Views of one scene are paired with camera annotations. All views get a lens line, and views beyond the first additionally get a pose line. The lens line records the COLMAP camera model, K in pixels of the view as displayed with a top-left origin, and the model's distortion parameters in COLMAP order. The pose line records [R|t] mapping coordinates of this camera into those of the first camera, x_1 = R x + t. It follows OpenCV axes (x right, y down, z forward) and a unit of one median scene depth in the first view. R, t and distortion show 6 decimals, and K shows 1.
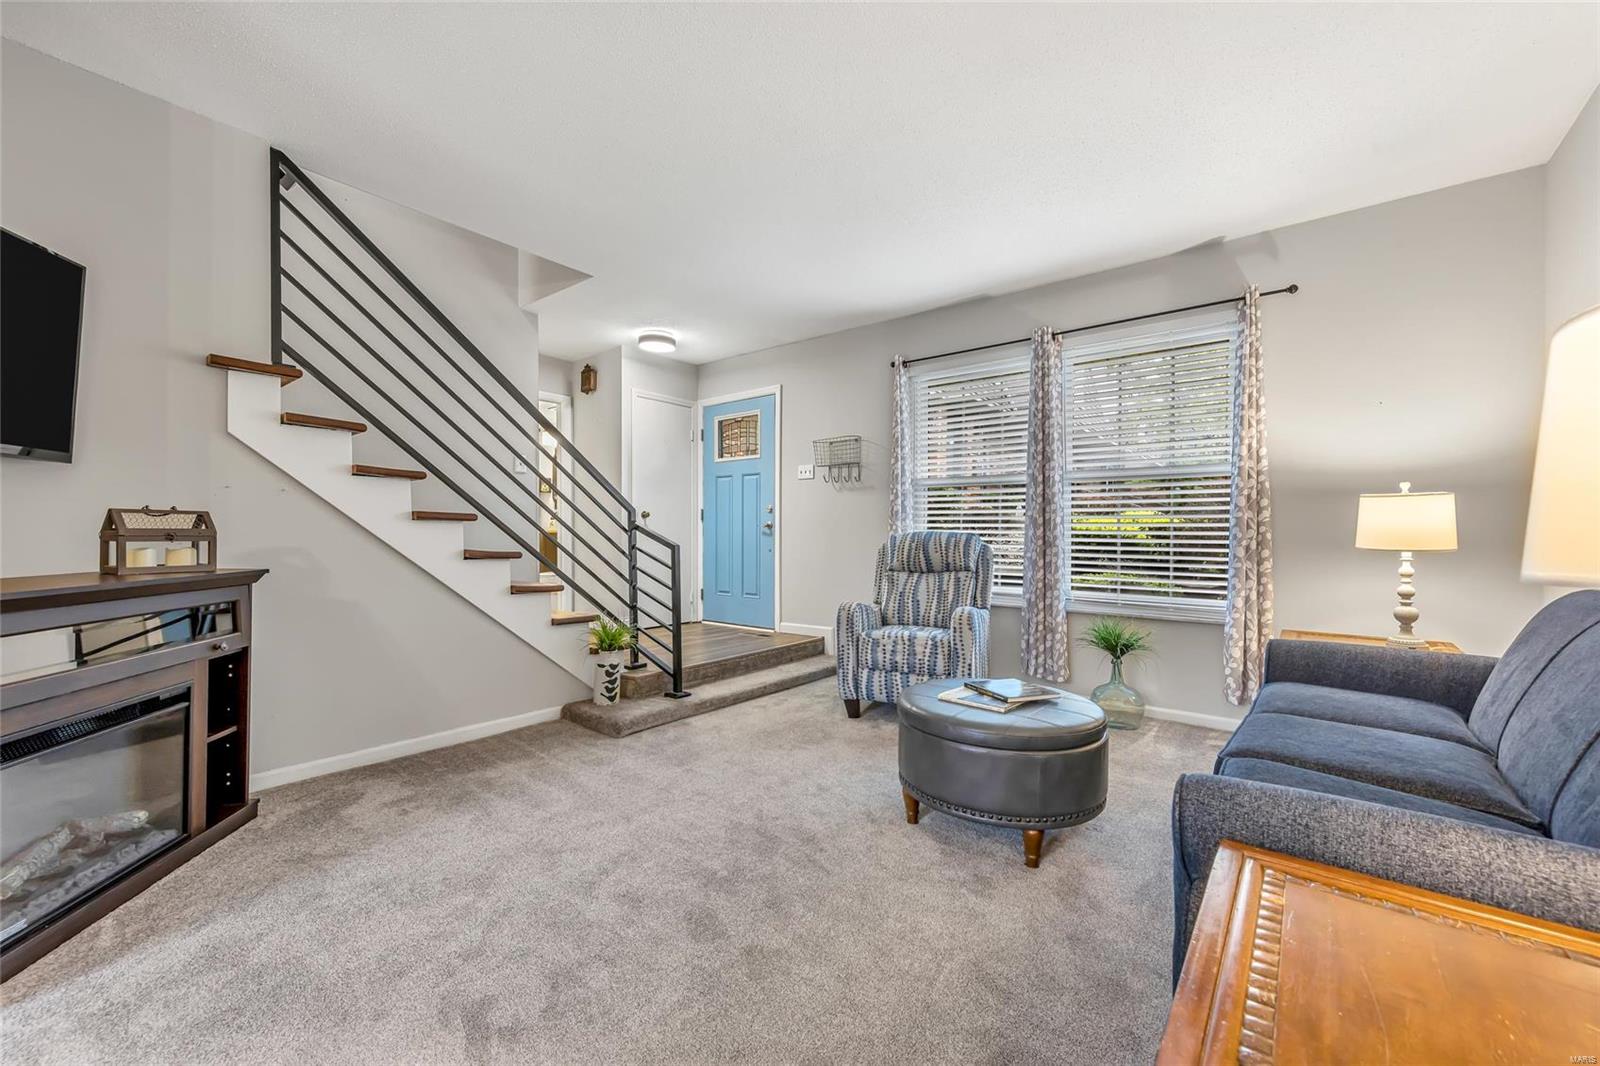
lens RADIAL K [[623.8, 0, 805.2], [0, 623.8, 537.3], [0, 0, 1]] dist [0.009195, -0.001315]
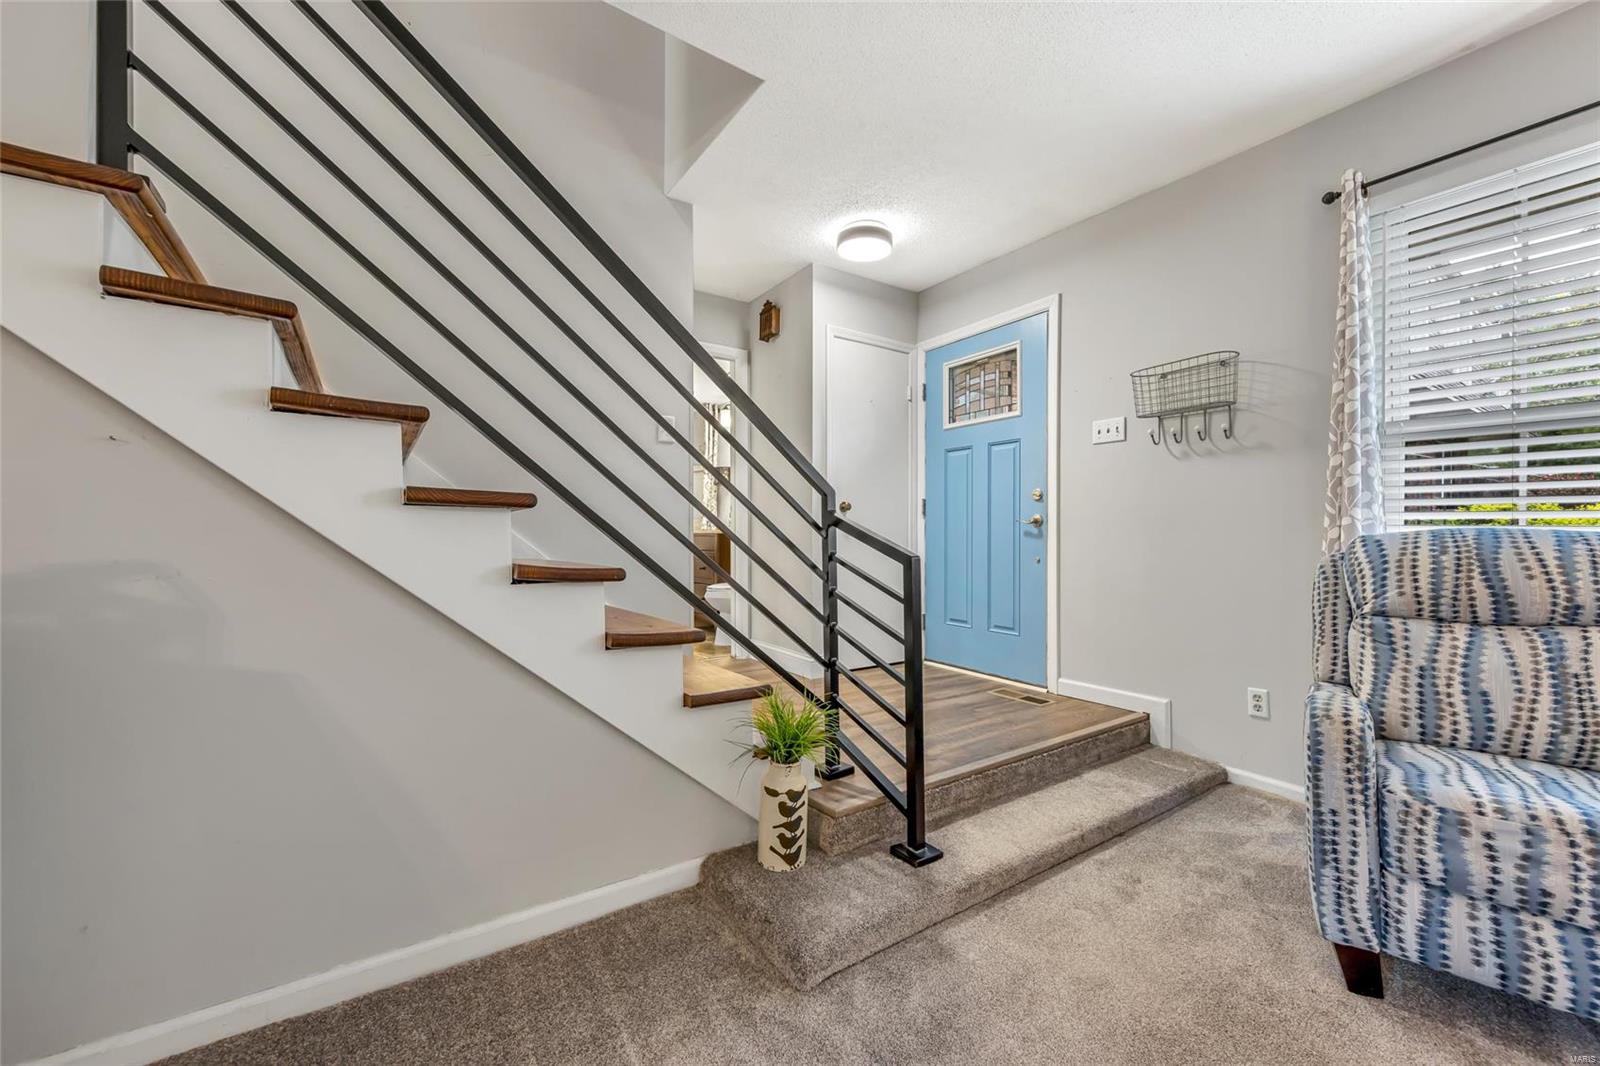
lens RADIAL K [[623.8, 0, 810.3], [0, 623.8, 533.2], [0, 0, 1]] dist [0.009195, -0.001315]
pose [[0.957889, 0.000077, -0.287139, -0.138971], [-0.002443, 0.999966, -0.007881, -0.001633], [0.287128, 0.008251, 0.957857, 0.480993]]
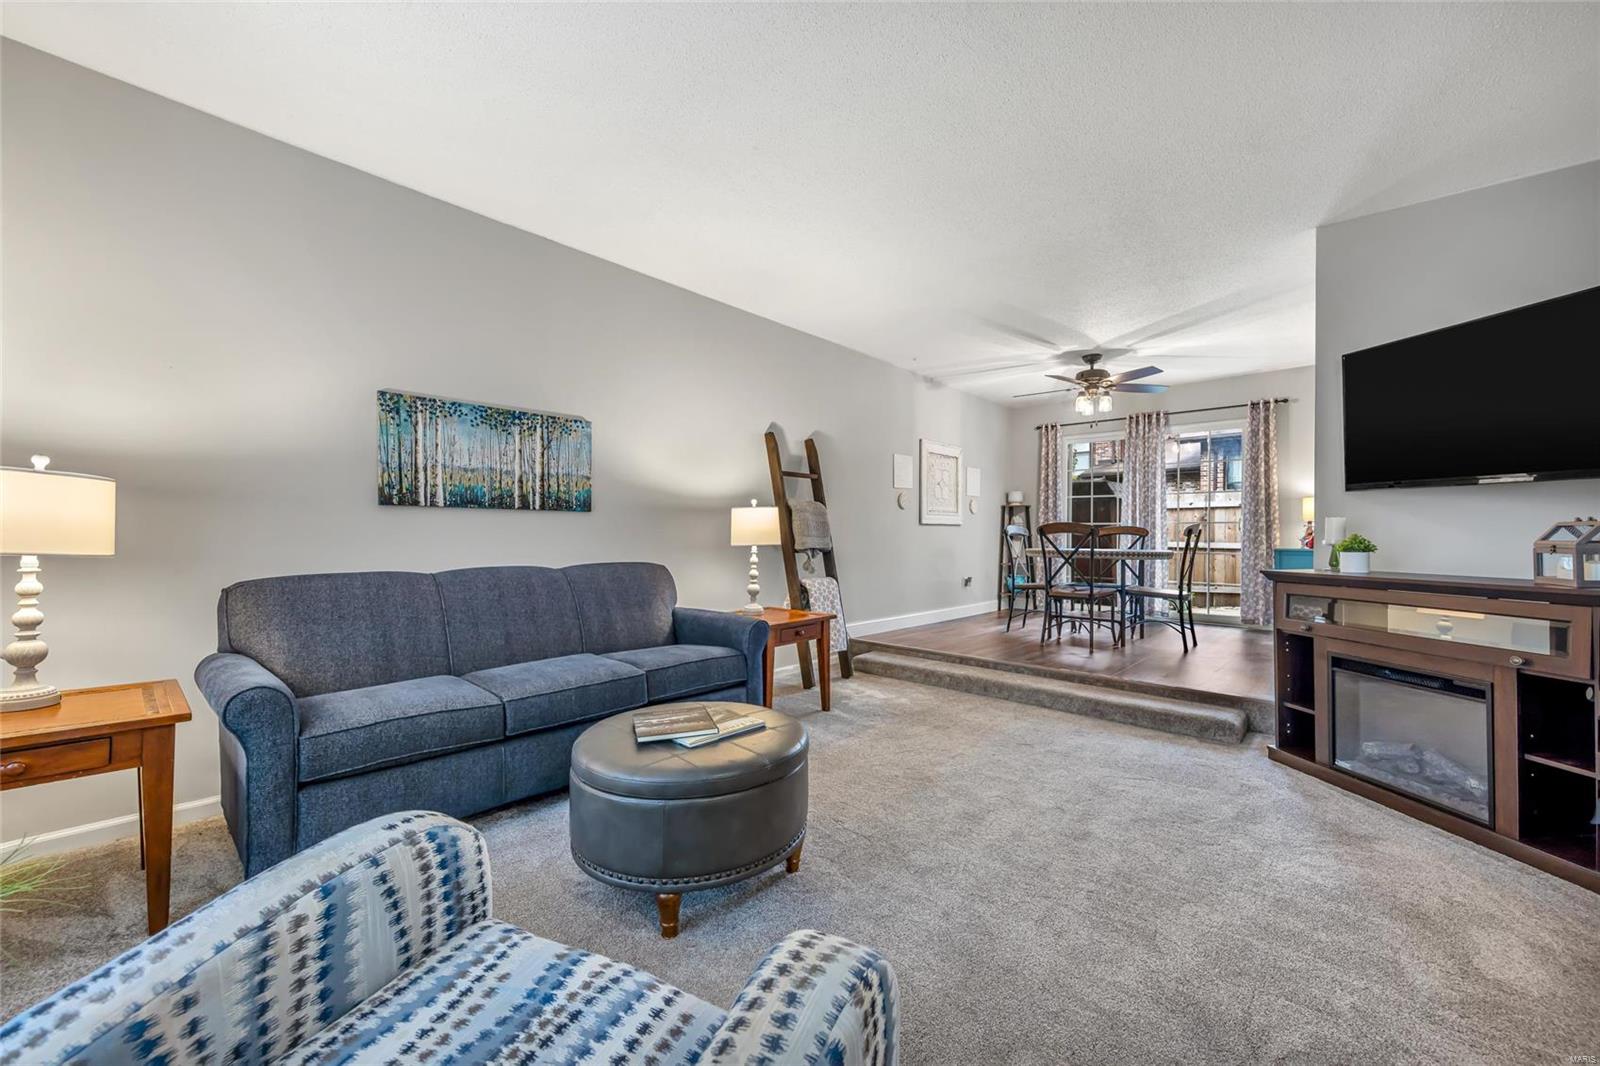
lens RADIAL K [[623.8, 0, 804.6], [0, 623.8, 534.6], [0, 0, 1]] dist [0.009195, -0.001315]
pose [[-0.998718, -0.006168, 0.050245, 0.070795], [-0.006290, 0.999978, -0.002273, -0.004344], [-0.050230, -0.002586, -0.998734, 1.129703]]
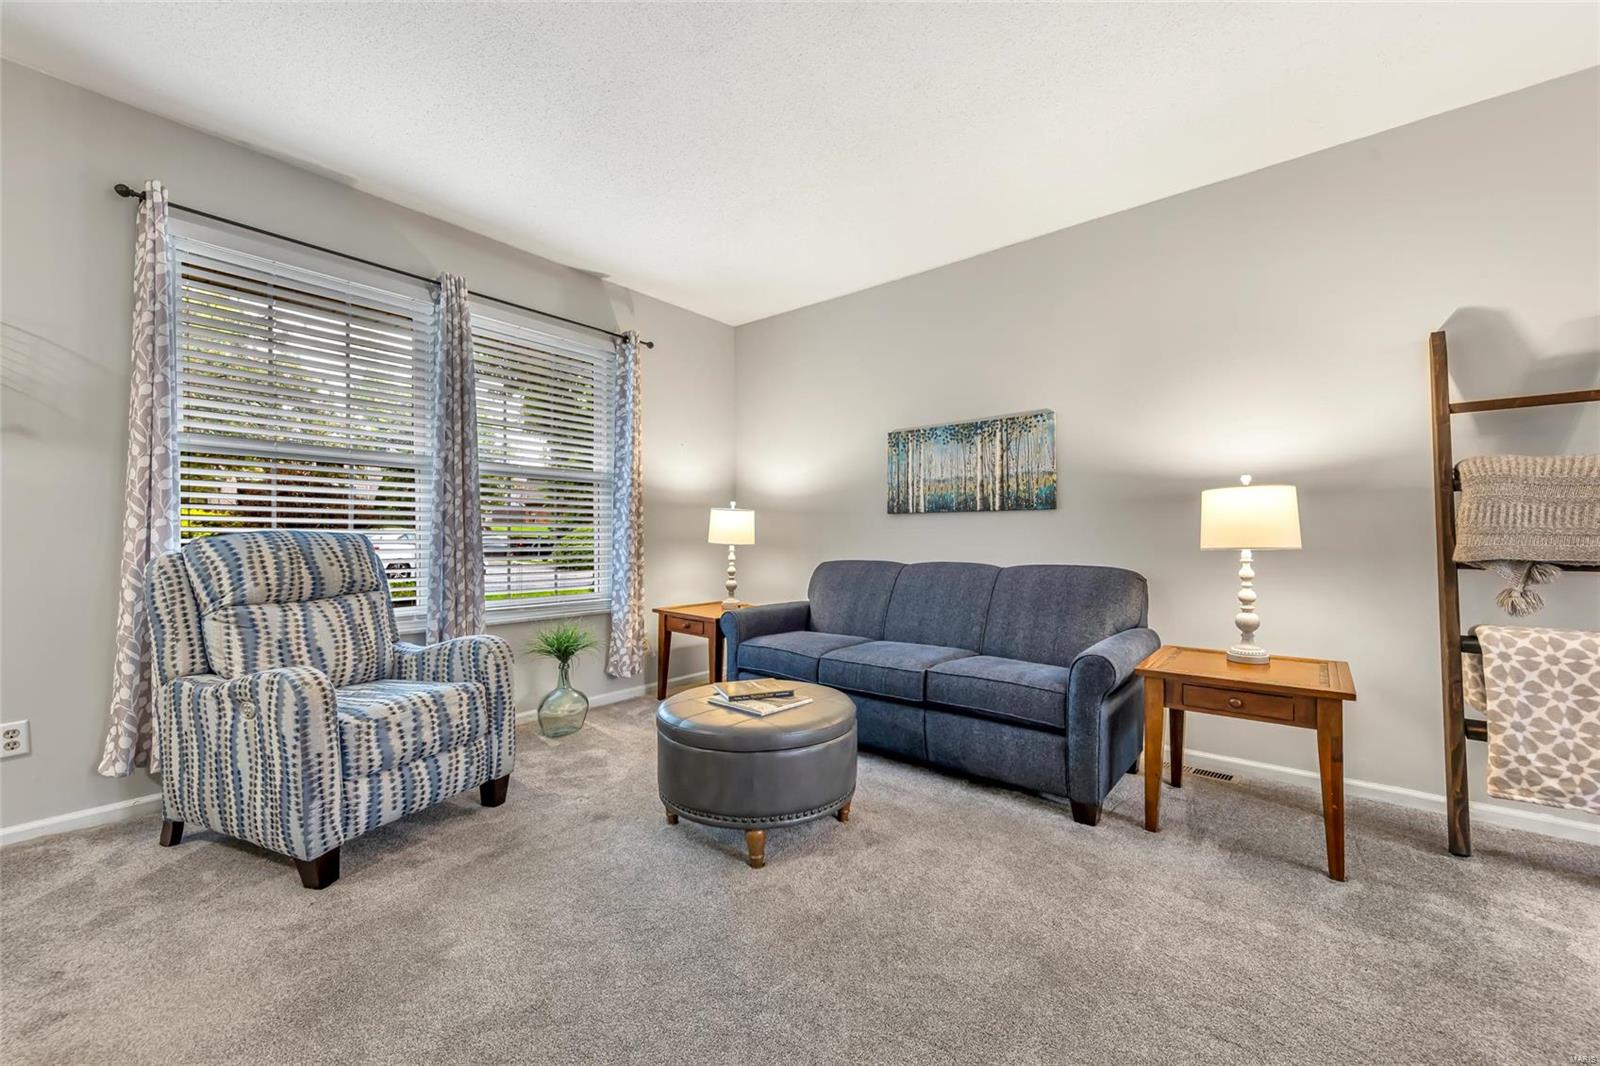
lens RADIAL K [[623.8, 0, 804.1], [0, 623.8, 535.0], [0, 0, 1]] dist [0.009195, -0.001315]
pose [[0.007433, -0.004636, 0.999962, -0.426457], [0.002638, 0.999986, 0.004617, -0.007587], [-0.999969, 0.002604, 0.007445, 0.559573]]
